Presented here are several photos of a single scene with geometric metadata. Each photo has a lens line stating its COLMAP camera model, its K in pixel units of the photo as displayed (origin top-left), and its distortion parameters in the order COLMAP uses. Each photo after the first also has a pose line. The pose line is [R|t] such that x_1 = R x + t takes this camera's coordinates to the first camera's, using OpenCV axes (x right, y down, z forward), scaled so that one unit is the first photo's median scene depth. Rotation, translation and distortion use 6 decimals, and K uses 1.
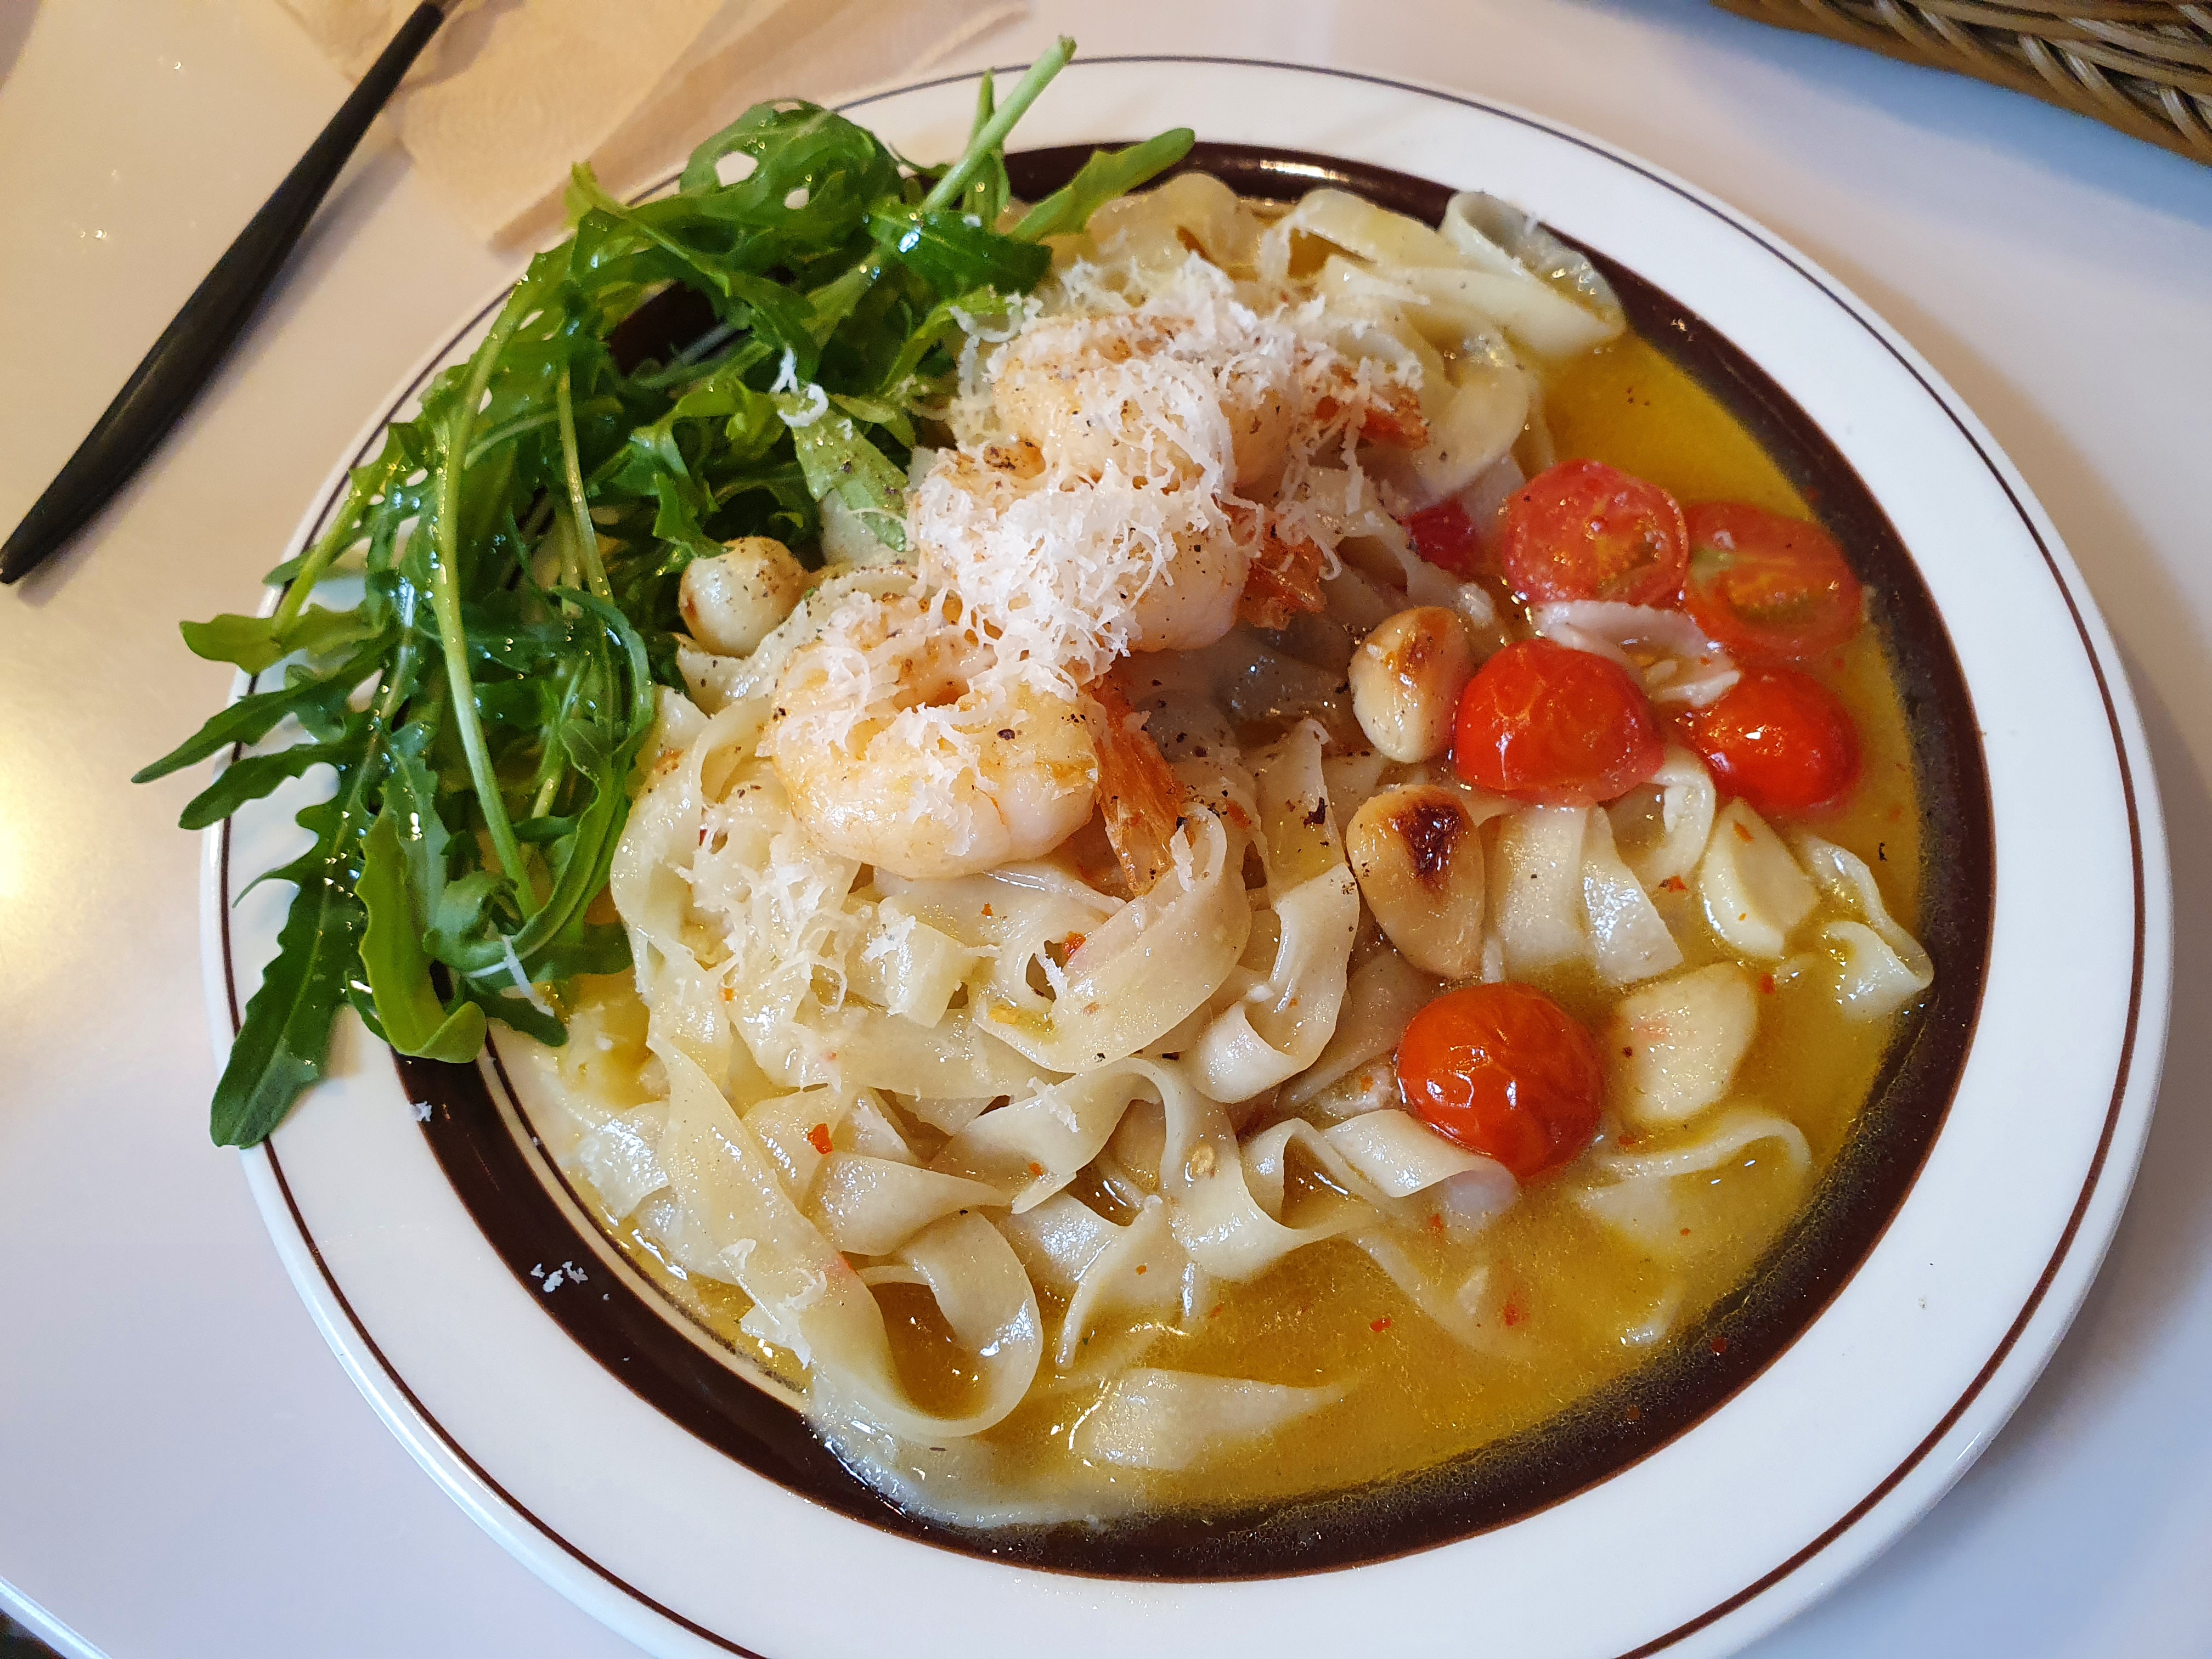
lens RADIAL K [[1670.3, 0, 1103.6], [0, 1670.3, 821.2], [0, 0, 1]] dist [-0.009302, -0.000765]
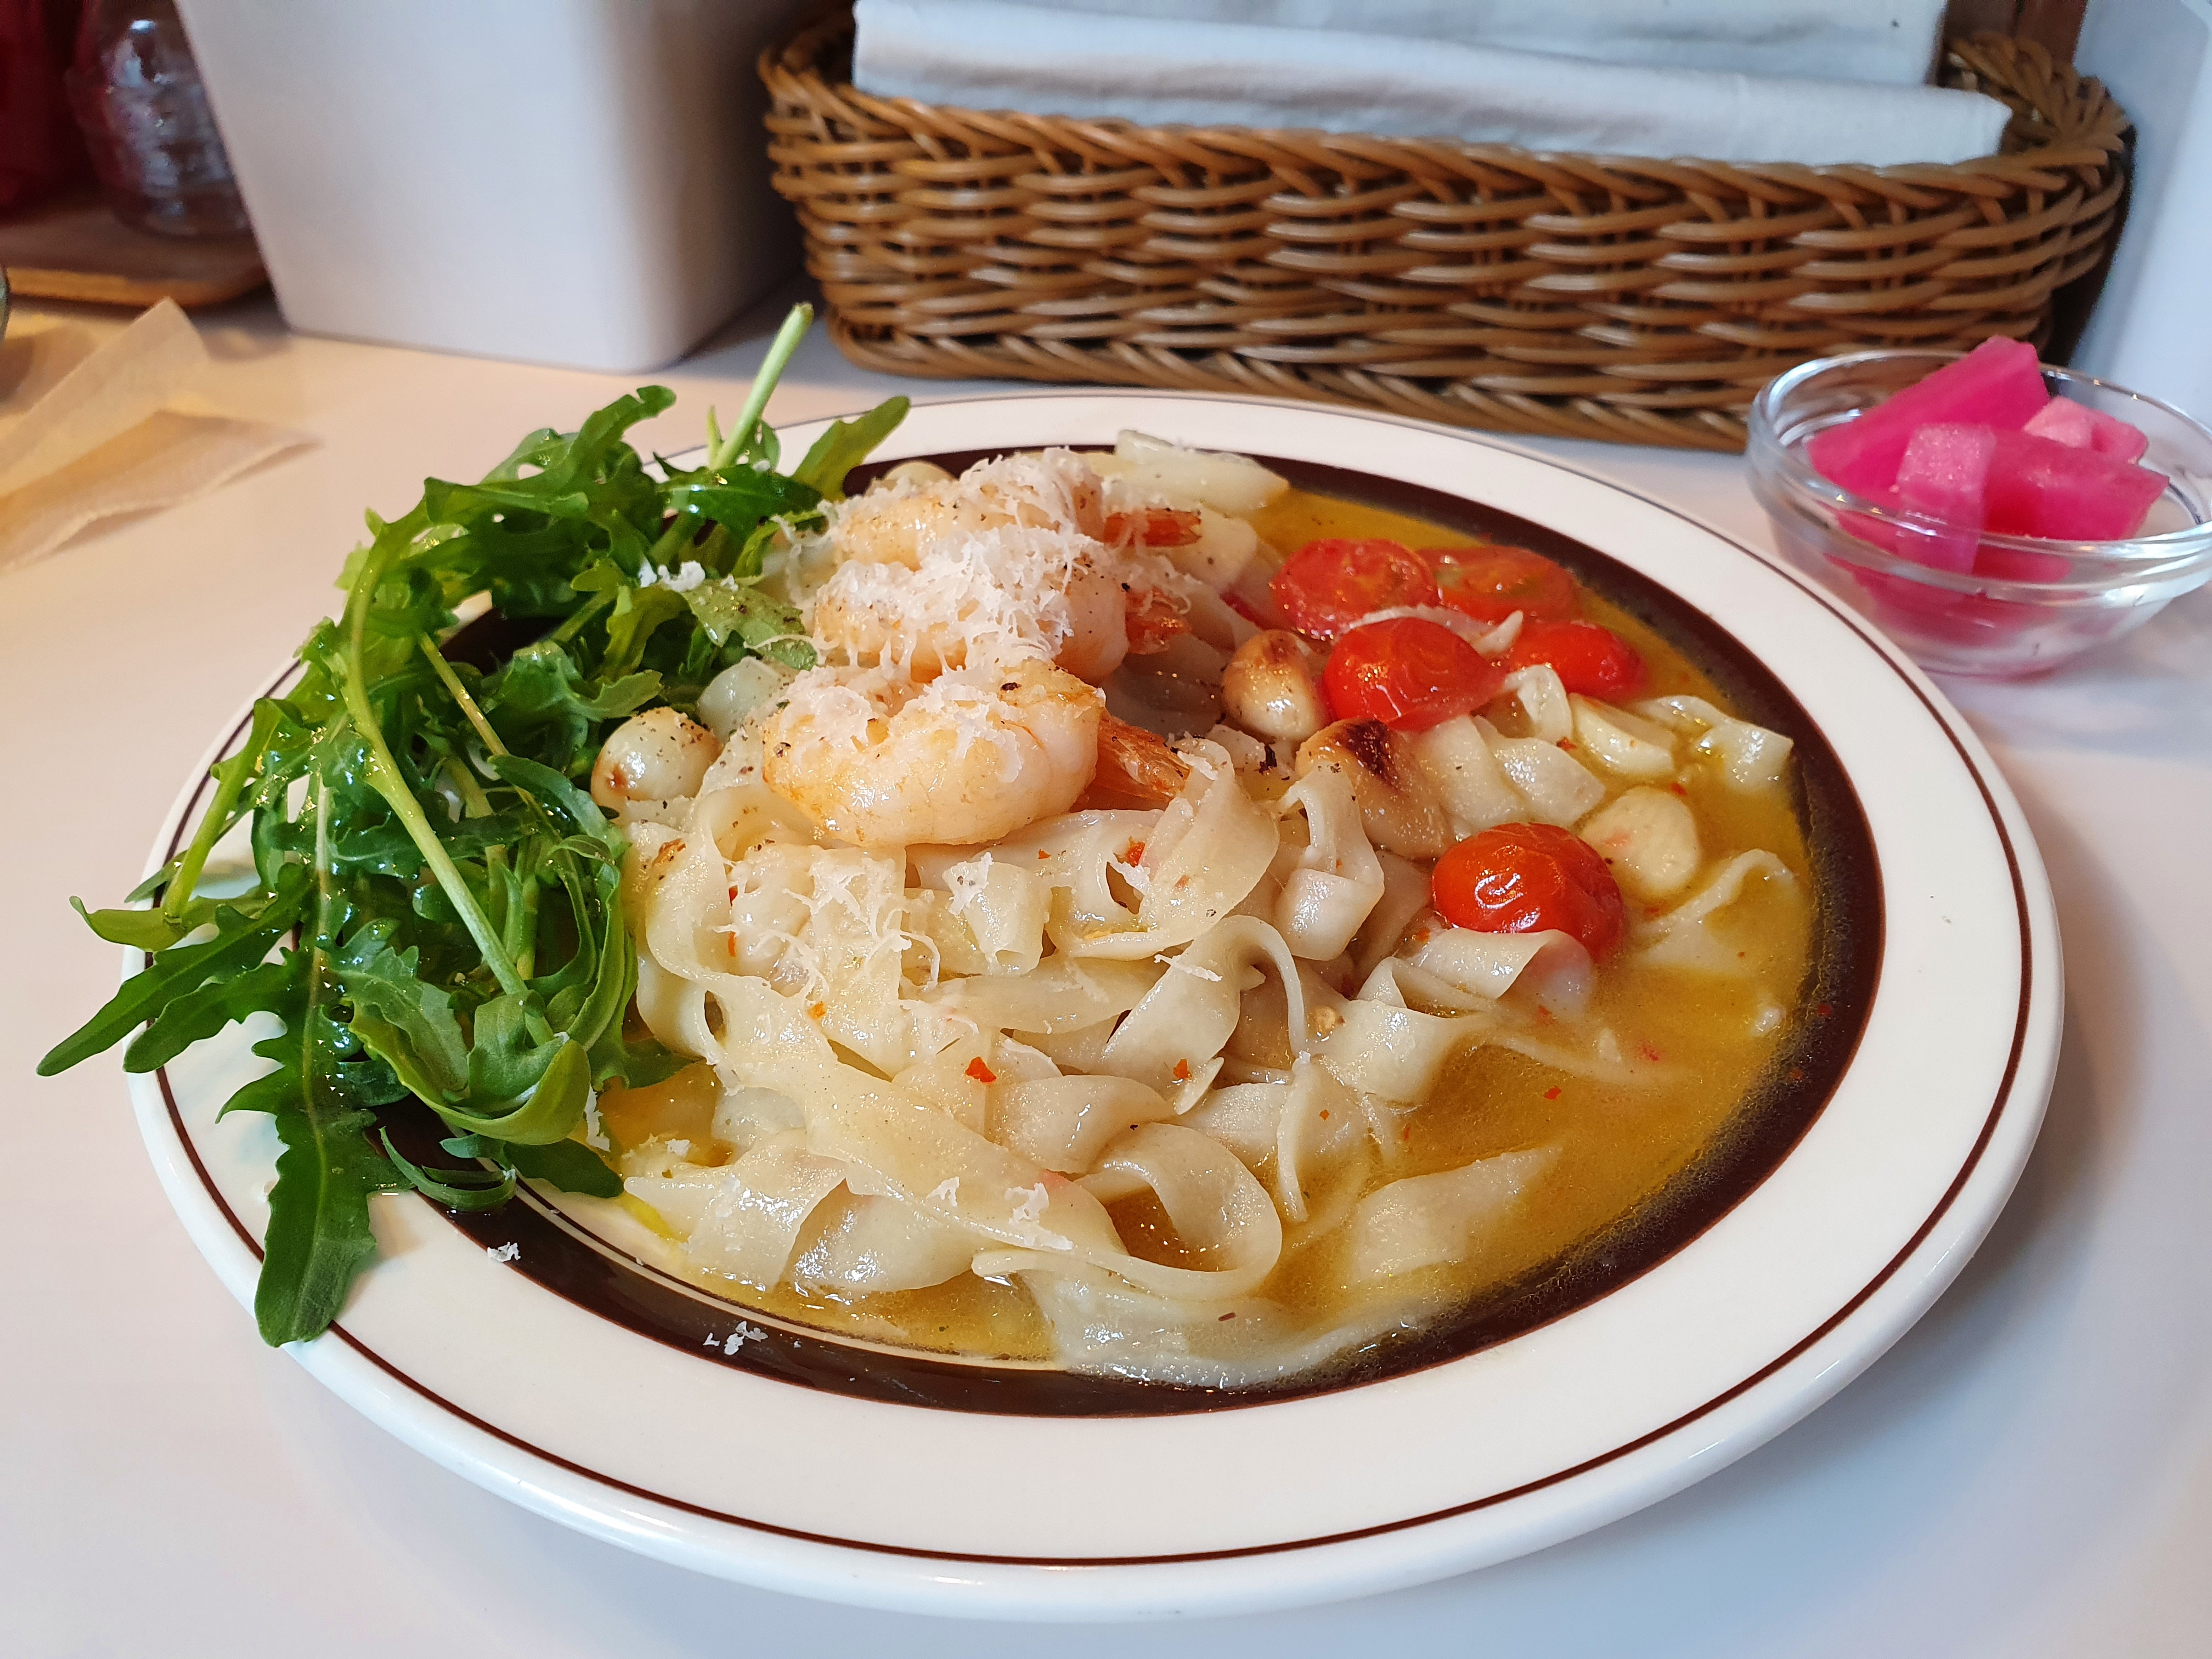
lens RADIAL K [[1670.3, 0, 1103.1], [0, 1670.3, 820.4], [0, 0, 1]] dist [-0.009302, -0.000765]
pose [[0.913832, -0.251510, 0.318831, -0.349512], [0.361412, 0.861725, -0.356106, 0.404085], [-0.185181, 0.440651, 0.878371, 0.088116]]
